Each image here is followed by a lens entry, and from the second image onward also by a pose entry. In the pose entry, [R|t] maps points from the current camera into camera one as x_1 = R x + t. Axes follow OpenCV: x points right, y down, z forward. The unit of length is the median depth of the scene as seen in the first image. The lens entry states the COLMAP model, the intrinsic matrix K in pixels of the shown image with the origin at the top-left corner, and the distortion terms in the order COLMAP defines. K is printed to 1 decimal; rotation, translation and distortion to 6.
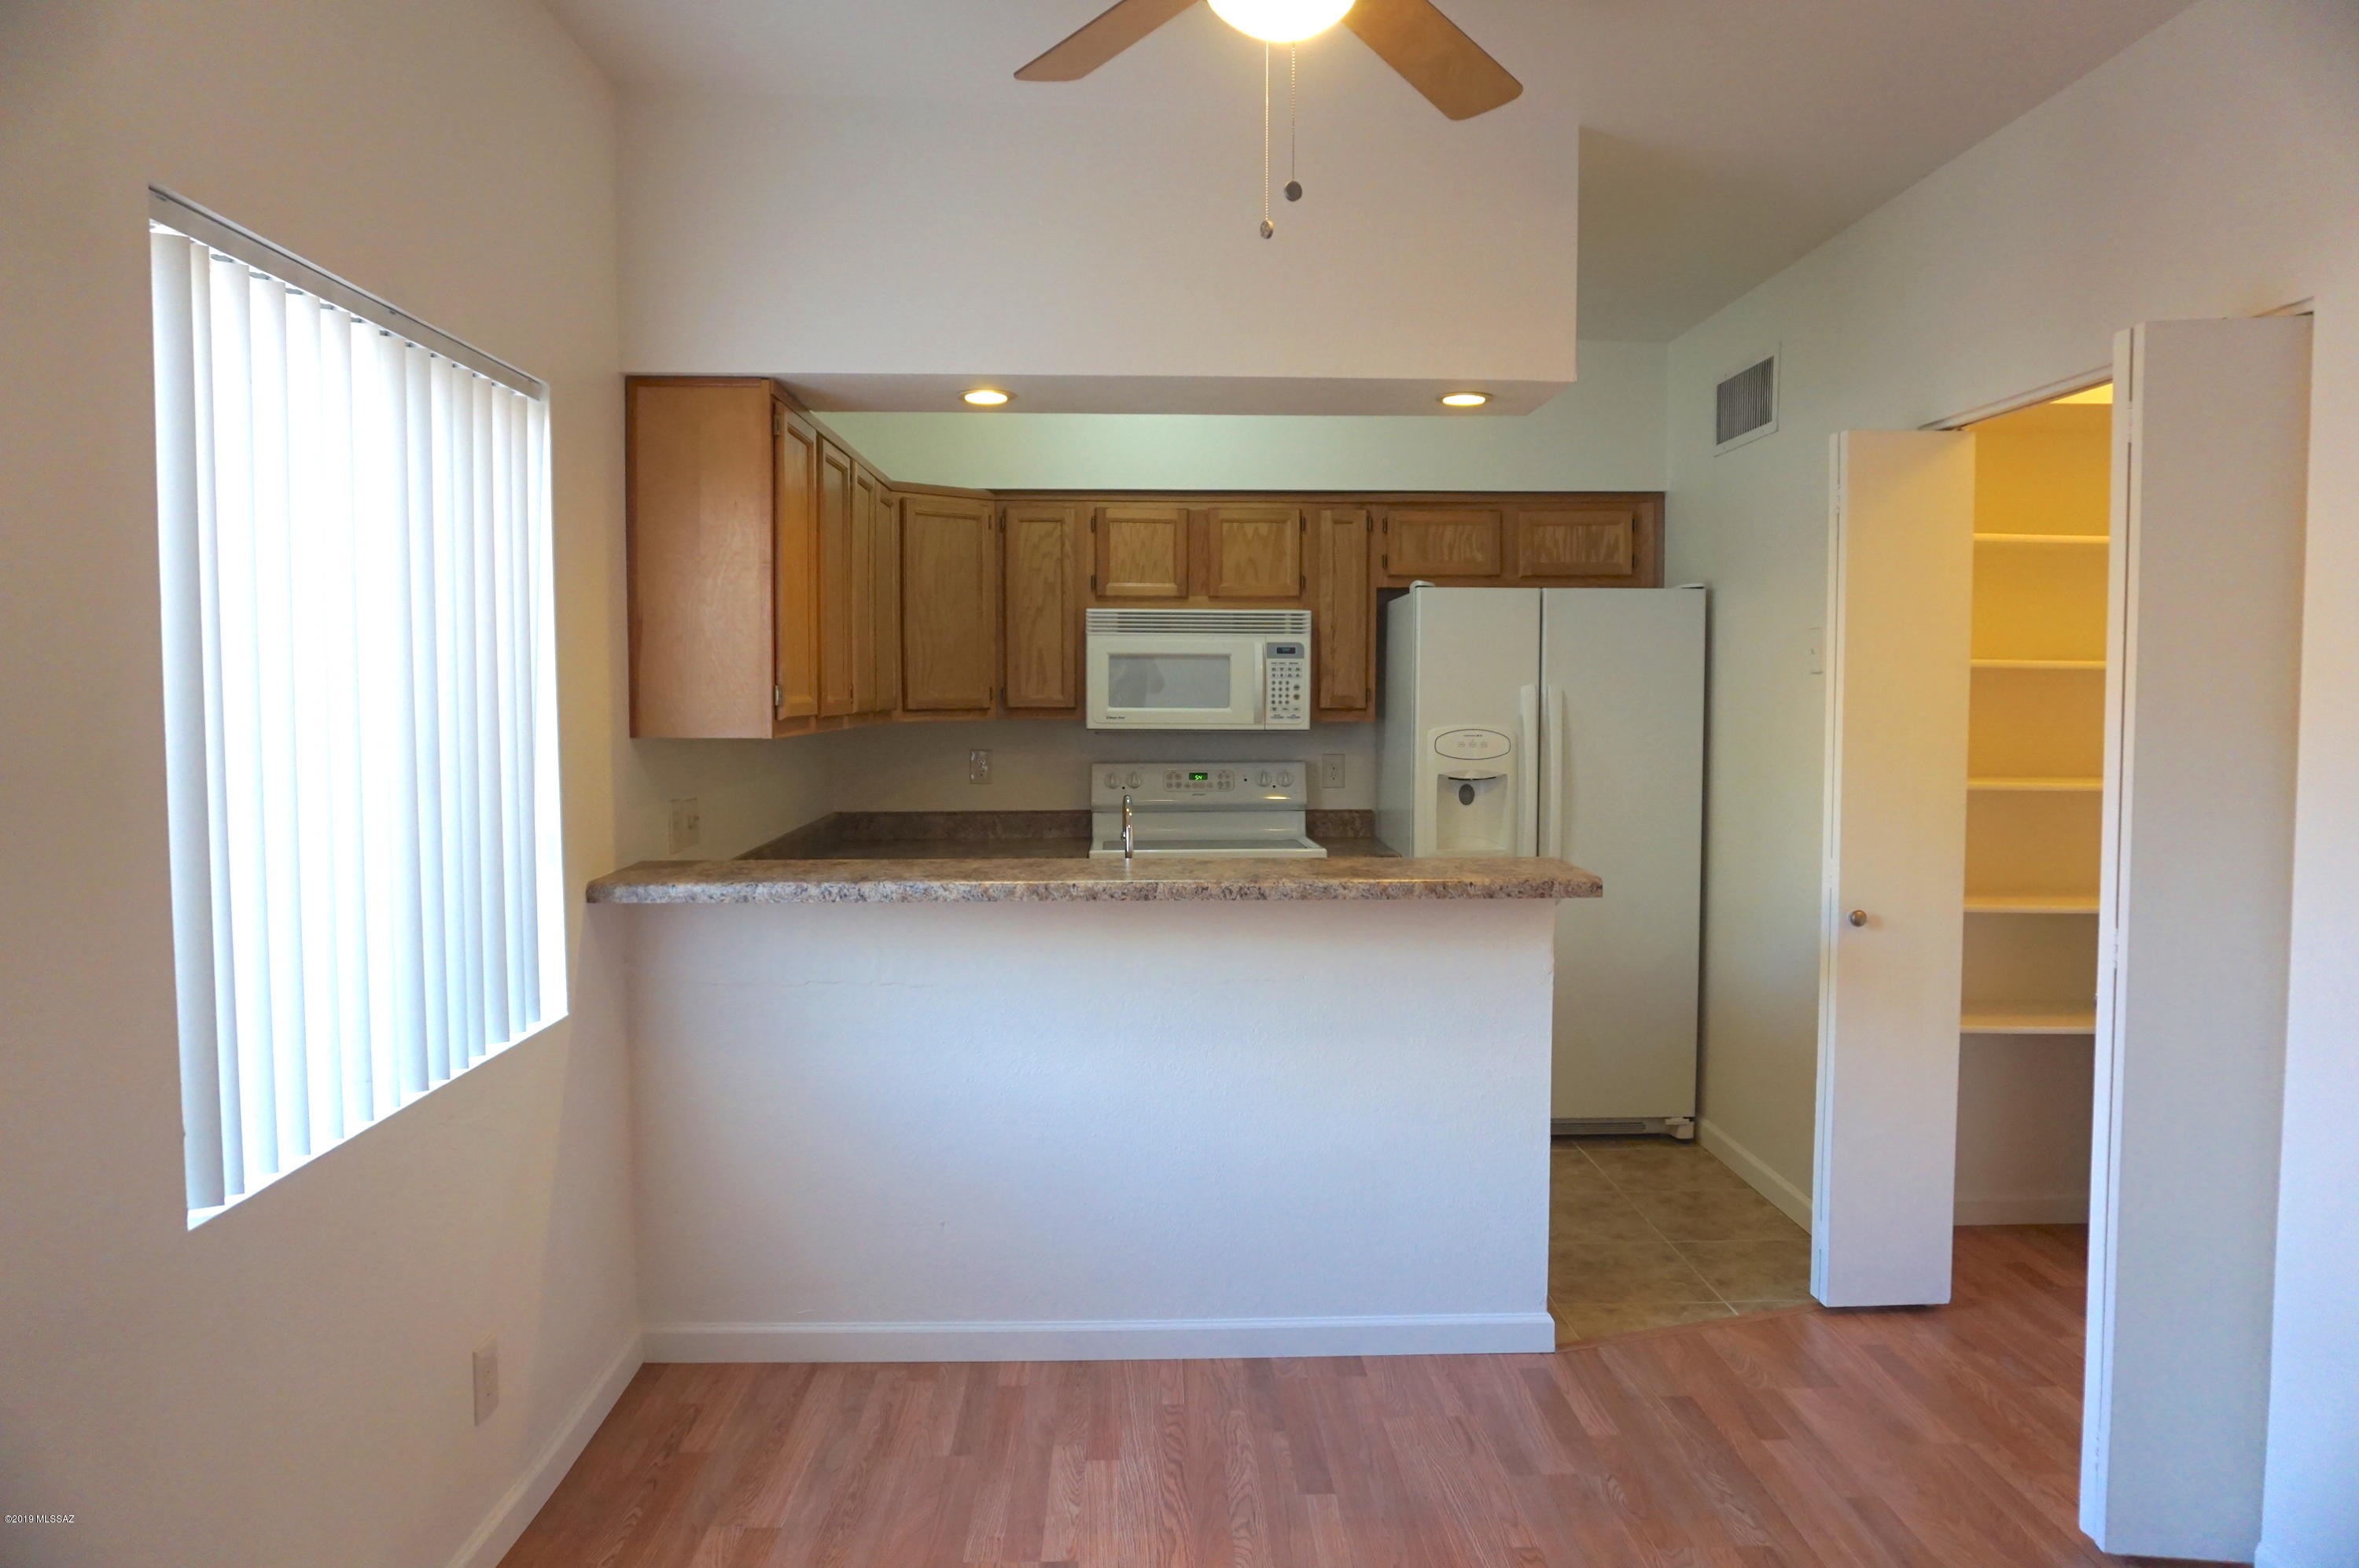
lens RADIAL K [[1572.8, 0, 1179.5], [0, 1572.8, 784.0], [0, 0, 1]] dist [-0.061253, 0.049413]
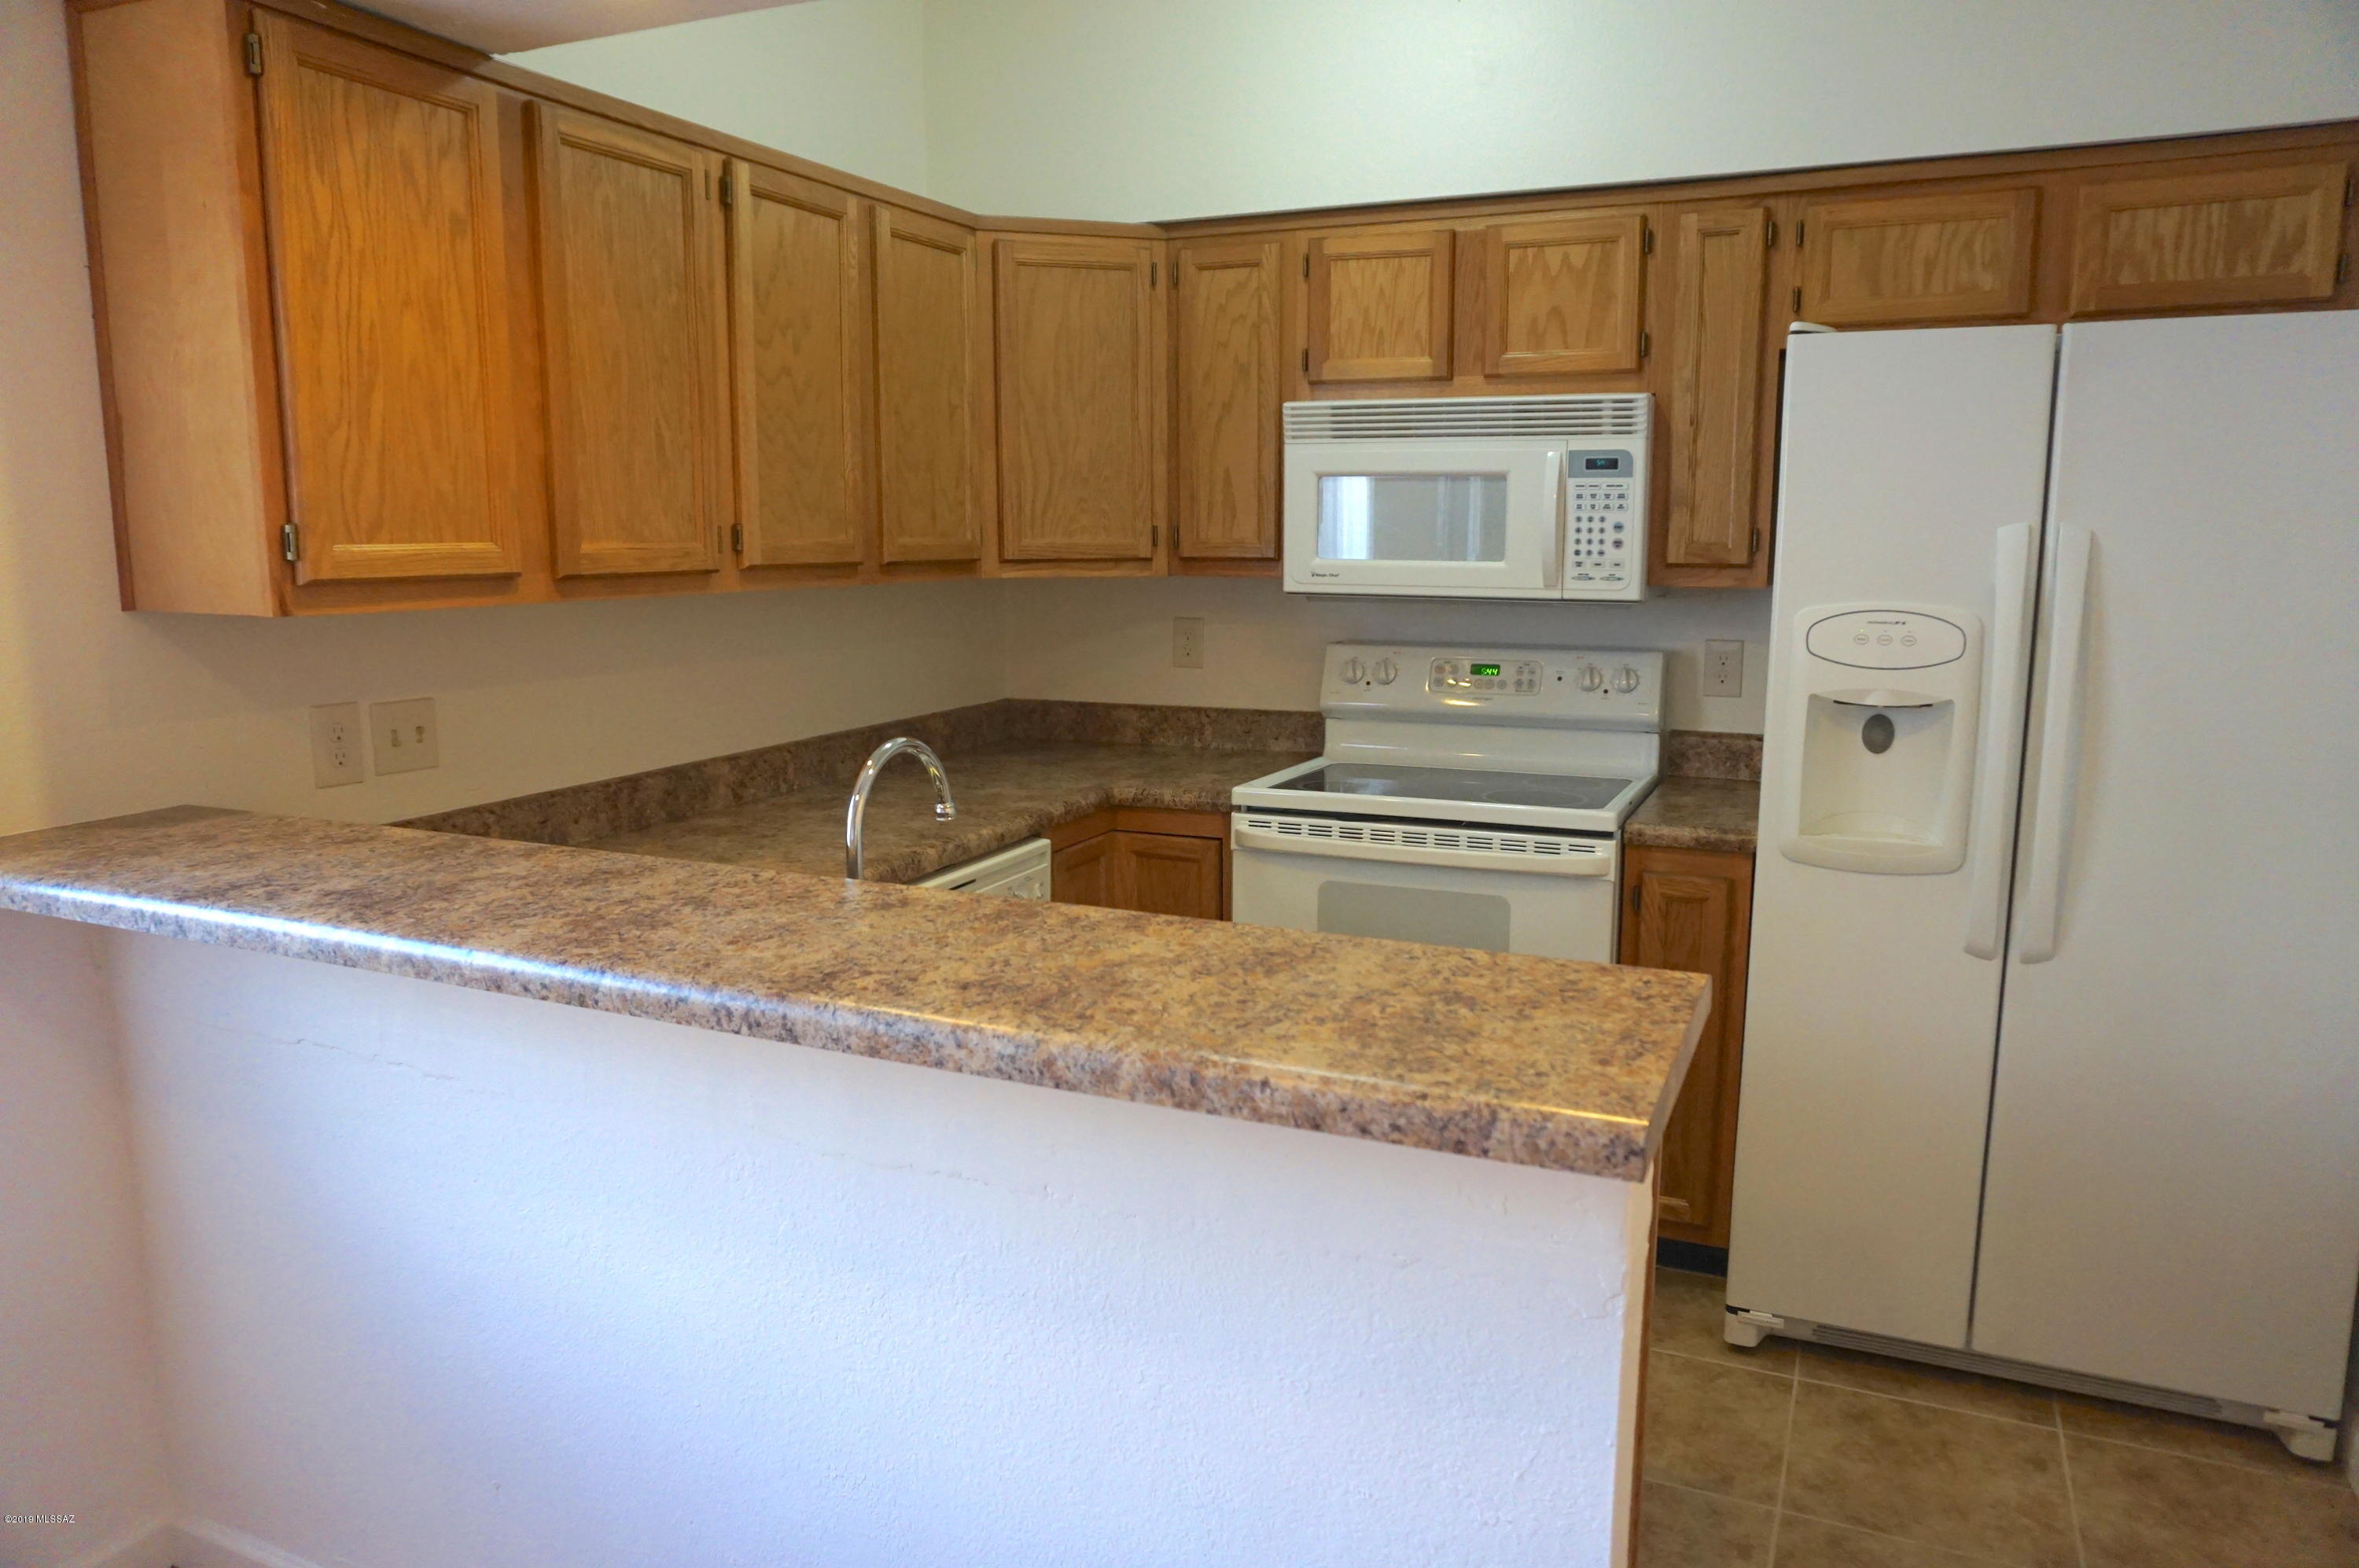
lens RADIAL K [[1572.8, 0, 1179.5], [0, 1572.8, 784.0], [0, 0, 1]] dist [-0.061253, 0.049413]
pose [[0.897513, 0.070391, -0.435335, 0.188910], [-0.026221, 0.993950, 0.106657, -0.024392], [0.440208, -0.084312, 0.893928, 0.401134]]
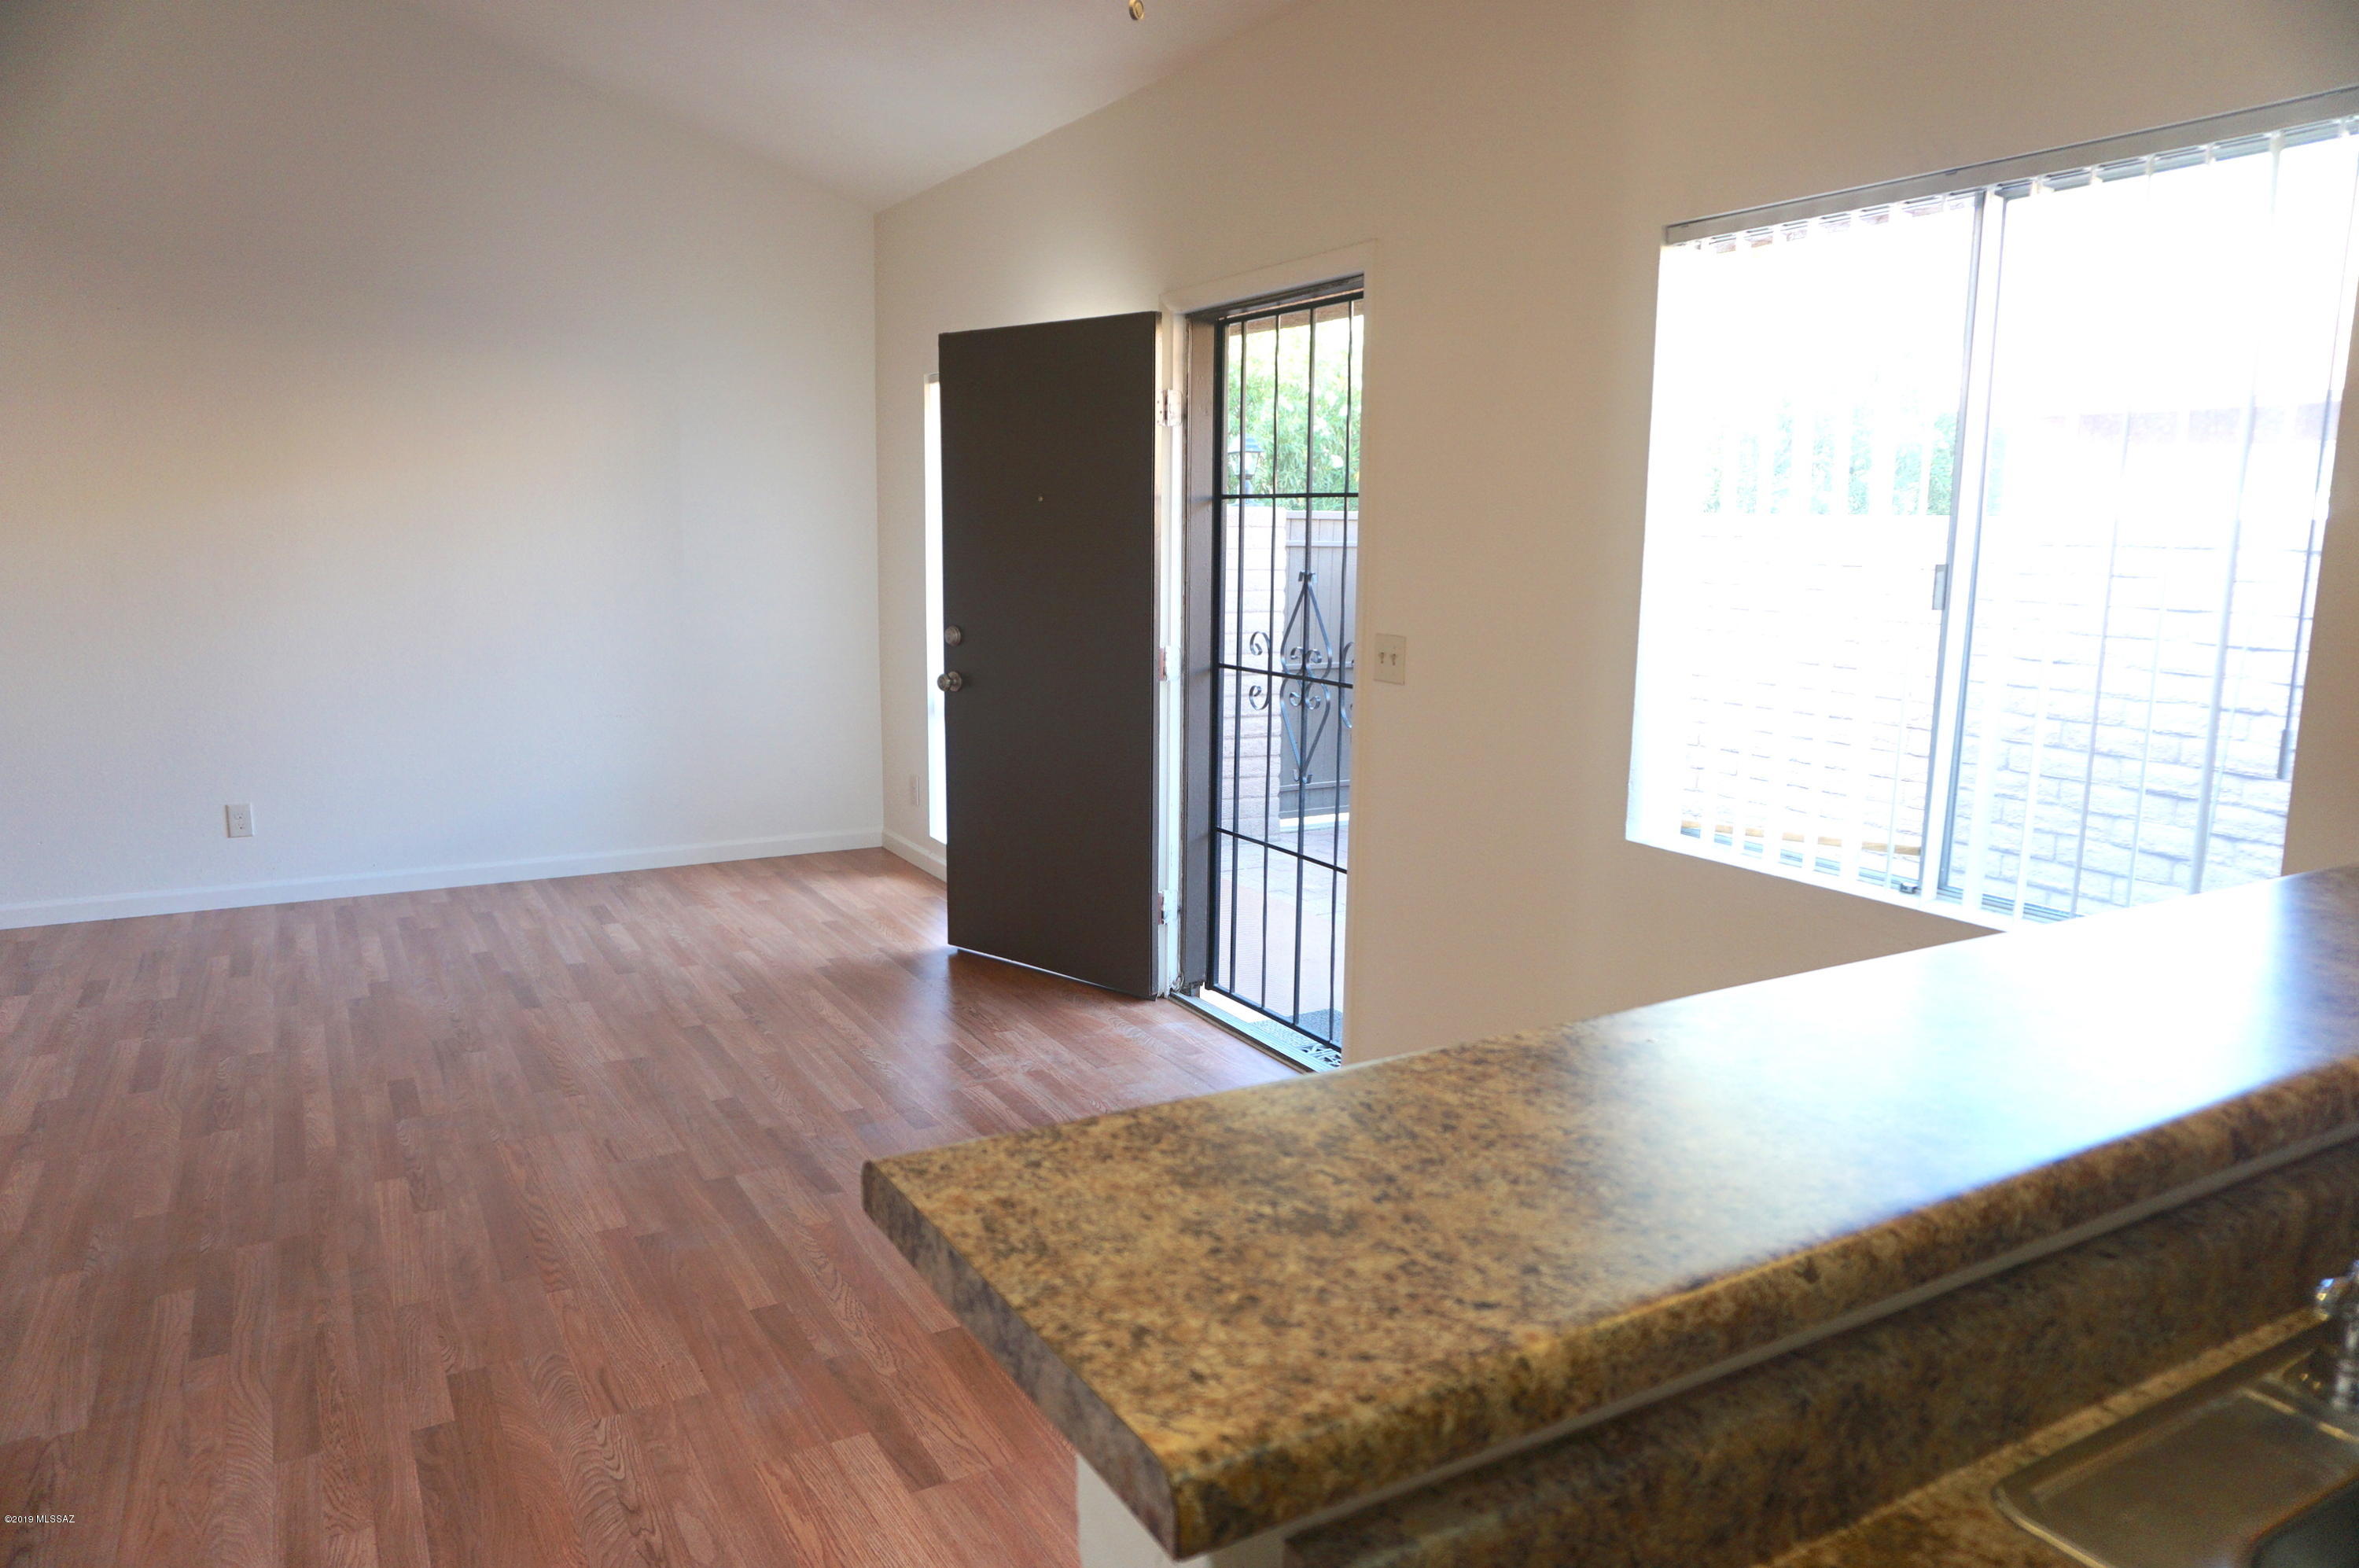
lens RADIAL K [[1574.7, 0, 1176.8], [0, 1574.7, 782.2], [0, 0, 1]] dist [-0.047684, 0.037242]
pose [[-0.882519, 0.067196, -0.465451, 0.209313], [-0.040248, 0.975316, 0.217115, -0.046092], [0.468551, 0.210342, -0.858030, 0.756778]]
